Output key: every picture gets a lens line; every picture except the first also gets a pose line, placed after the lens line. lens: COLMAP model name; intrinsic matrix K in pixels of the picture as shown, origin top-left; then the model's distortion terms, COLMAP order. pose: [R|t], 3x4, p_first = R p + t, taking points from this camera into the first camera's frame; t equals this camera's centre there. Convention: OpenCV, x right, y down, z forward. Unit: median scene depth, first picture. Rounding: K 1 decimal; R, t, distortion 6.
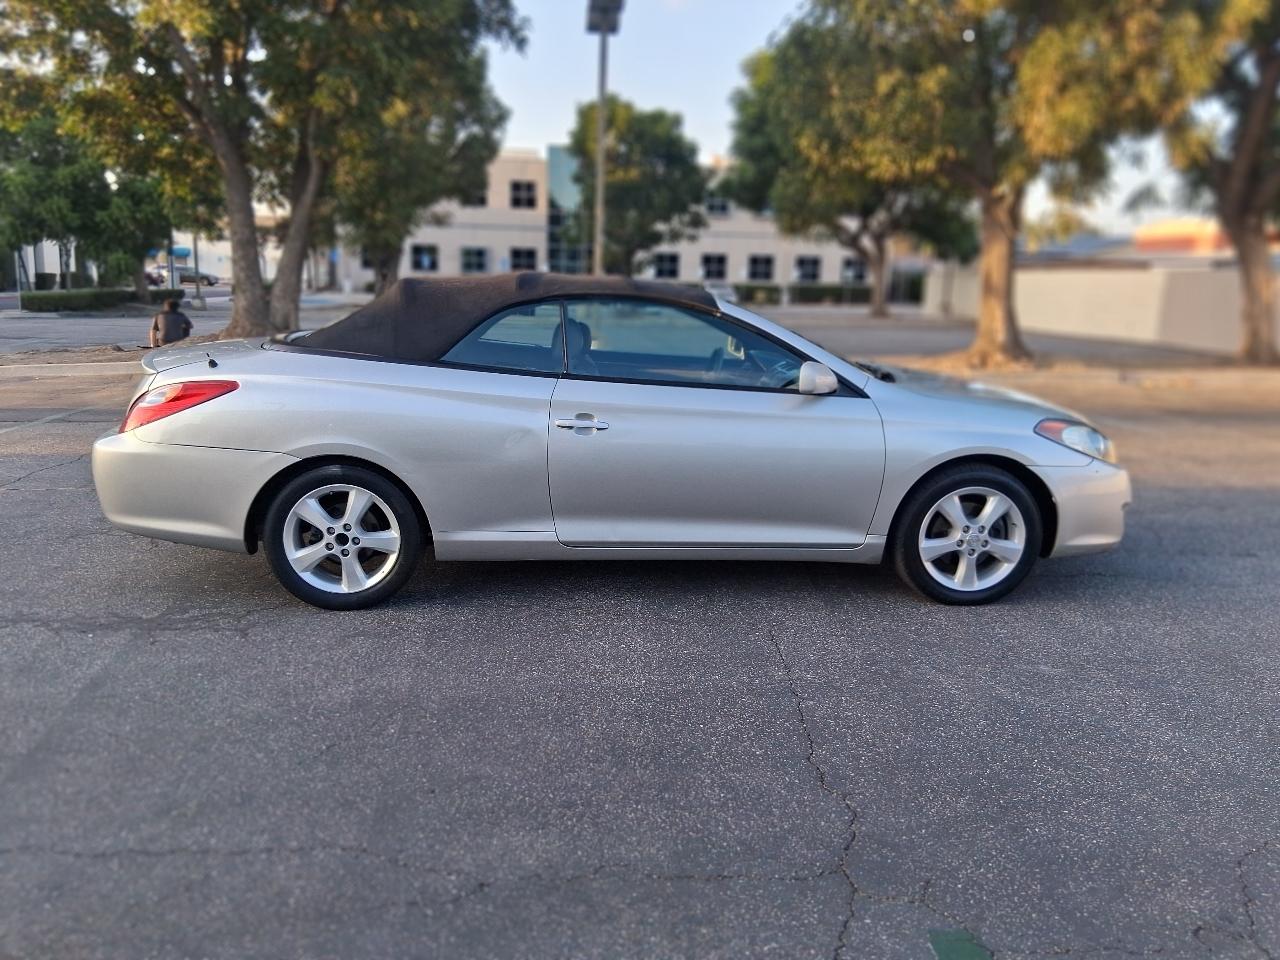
lens RADIAL K [[977.4, 0, 641.7], [0, 977.4, 486.2], [0, 0, 1]] dist [0.055565, -0.090829]
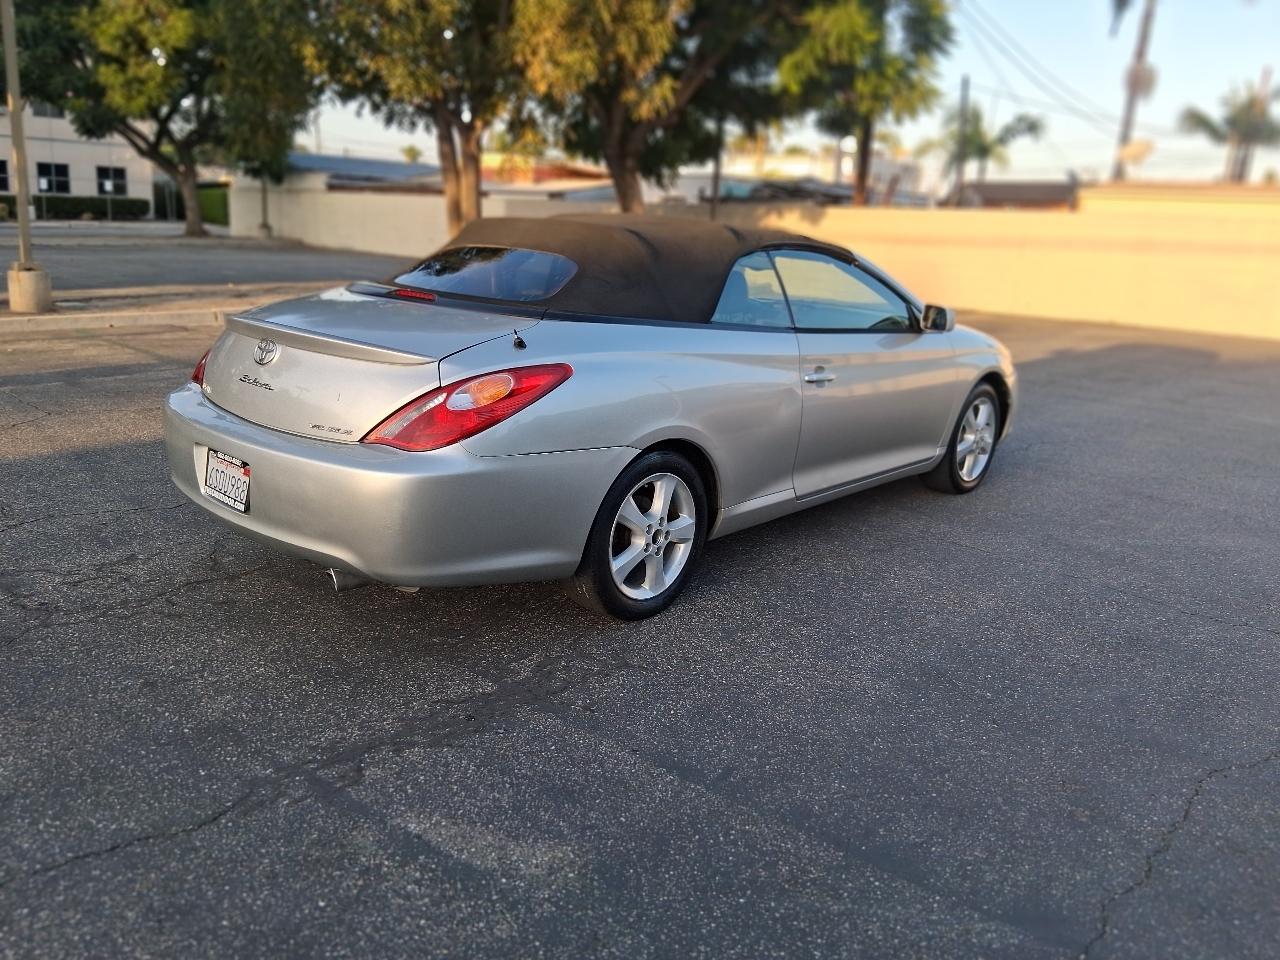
lens RADIAL K [[977.4, 0, 638.0], [0, 977.4, 471.8], [0, 0, 1]] dist [0.055565, -0.090829]
pose [[0.729553, -0.155654, 0.665976, -0.879432], [0.109962, 0.987785, 0.110409, -0.098748], [-0.675026, -0.007317, 0.737757, 0.379173]]
